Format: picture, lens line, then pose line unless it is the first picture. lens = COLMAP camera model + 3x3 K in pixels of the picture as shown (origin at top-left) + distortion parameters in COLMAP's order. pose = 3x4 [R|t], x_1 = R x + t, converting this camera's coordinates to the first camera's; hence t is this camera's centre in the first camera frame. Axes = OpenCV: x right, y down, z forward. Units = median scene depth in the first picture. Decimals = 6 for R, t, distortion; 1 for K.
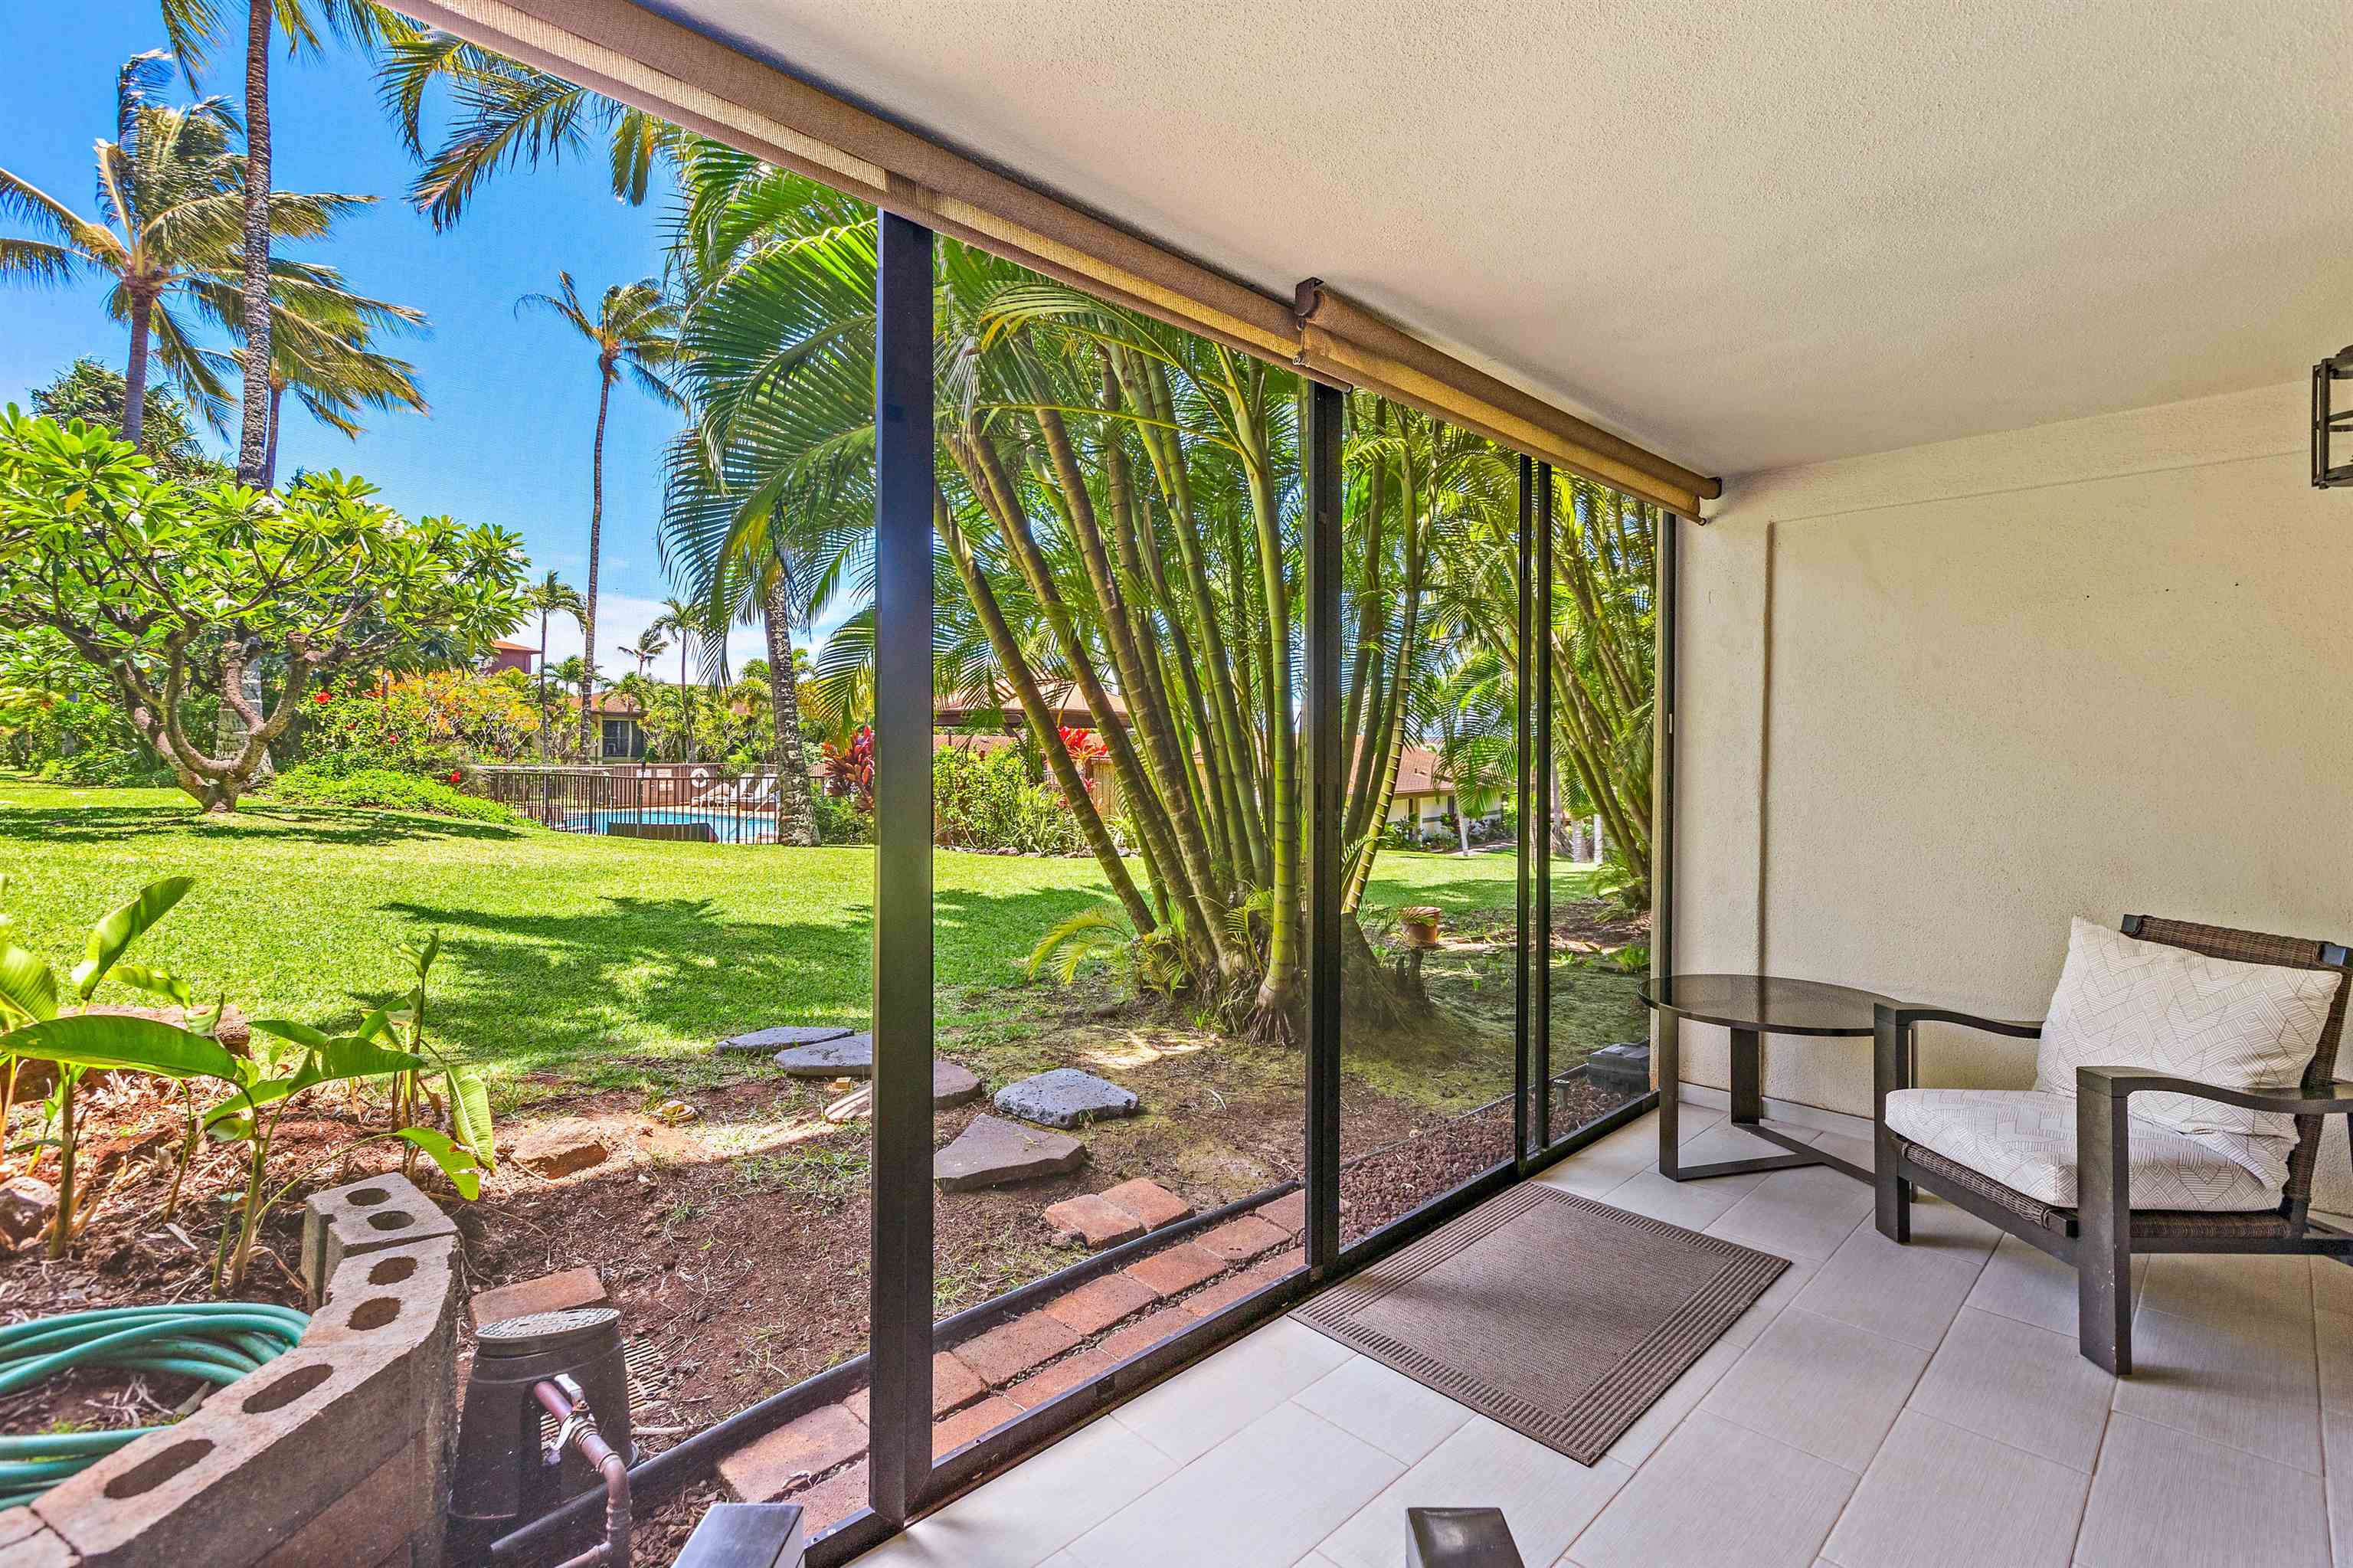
lens RADIAL K [[1080.2, 0, 1188.3], [0, 1080.2, 757.5], [0, 0, 1]] dist [0.001680, 0.000569]
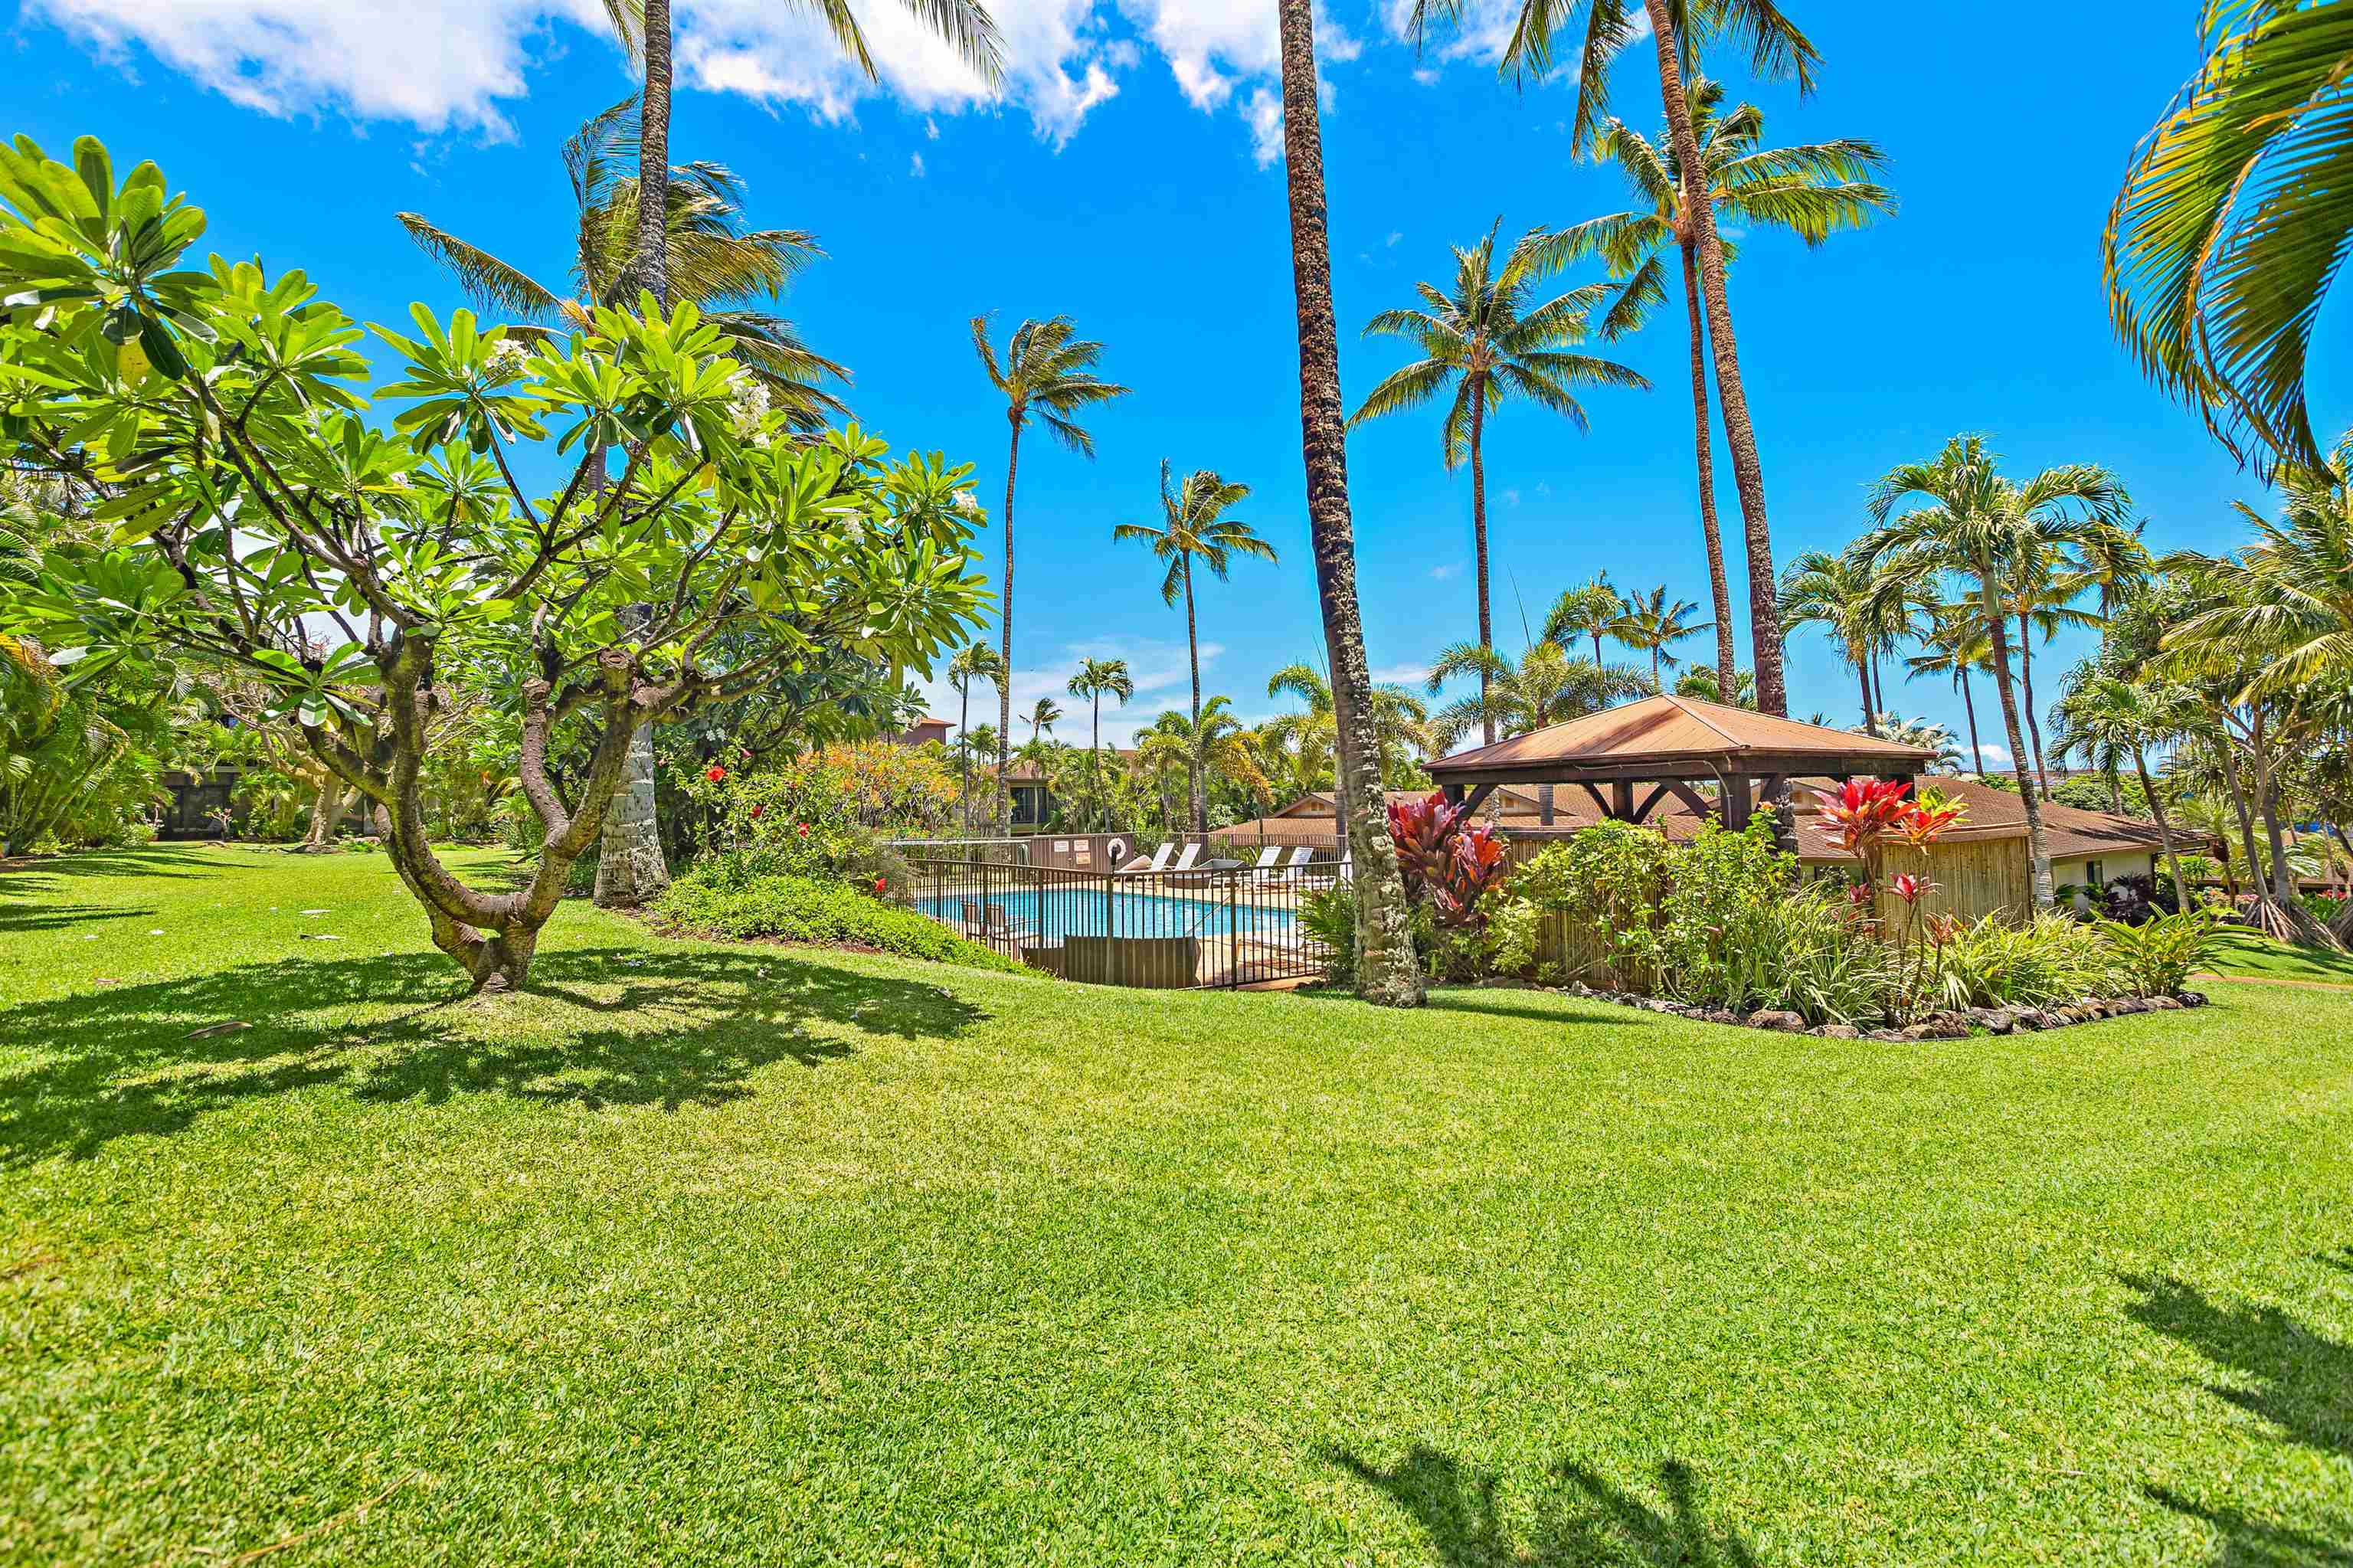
lens RADIAL K [[1067.6, 0, 1169.3], [0, 1067.6, 755.6], [0, 0, 1]] dist [-0.013115, -0.000100]
pose [[0.943276, -0.041150, -0.329448, -0.158390], [0.024144, 0.998164, -0.055546, -0.011460], [0.331129, 0.044442, 0.942538, 0.239050]]
